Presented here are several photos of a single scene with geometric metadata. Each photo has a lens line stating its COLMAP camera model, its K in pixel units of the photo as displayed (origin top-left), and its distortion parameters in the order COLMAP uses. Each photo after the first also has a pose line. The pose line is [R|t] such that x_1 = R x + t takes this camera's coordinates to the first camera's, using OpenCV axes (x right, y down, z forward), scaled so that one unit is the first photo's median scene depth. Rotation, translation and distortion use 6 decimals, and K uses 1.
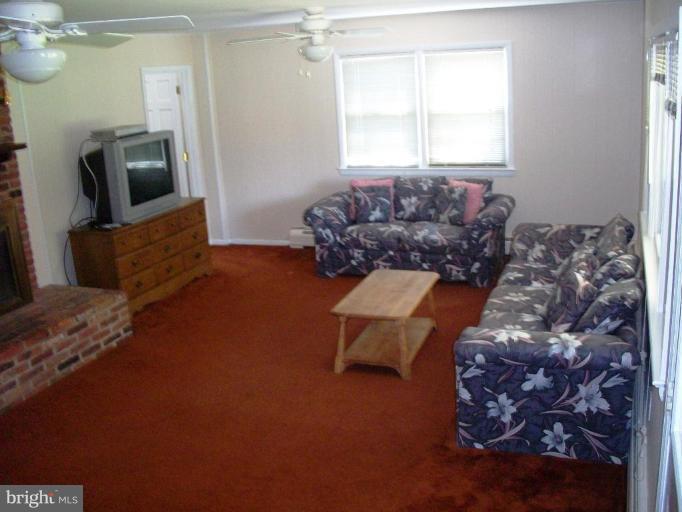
lens RADIAL K [[731.1, 0, 341.7], [0, 731.1, 256.1], [0, 0, 1]] dist [-0.127484, 0.000000]
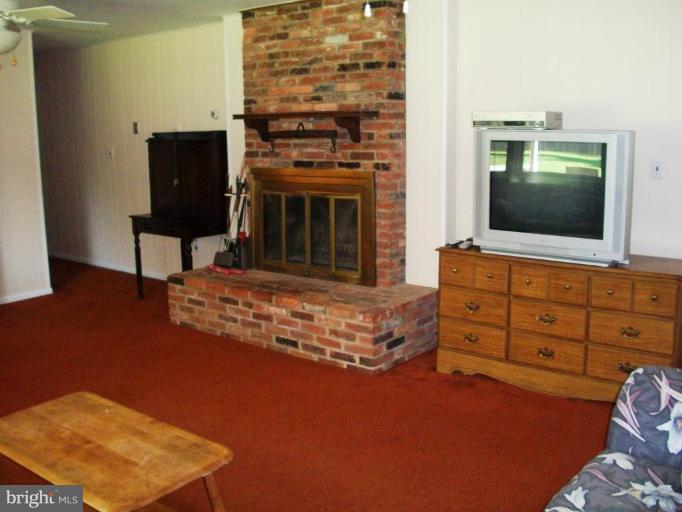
lens RADIAL K [[731.1, 0, 341.4], [0, 731.1, 254.5], [0, 0, 1]] dist [-0.127484, 0.000000]
pose [[-0.319007, 0.243574, -0.915918, 0.438547], [-0.203895, 0.926144, 0.317308, -0.270778], [0.925560, 0.287974, -0.245783, 1.225147]]
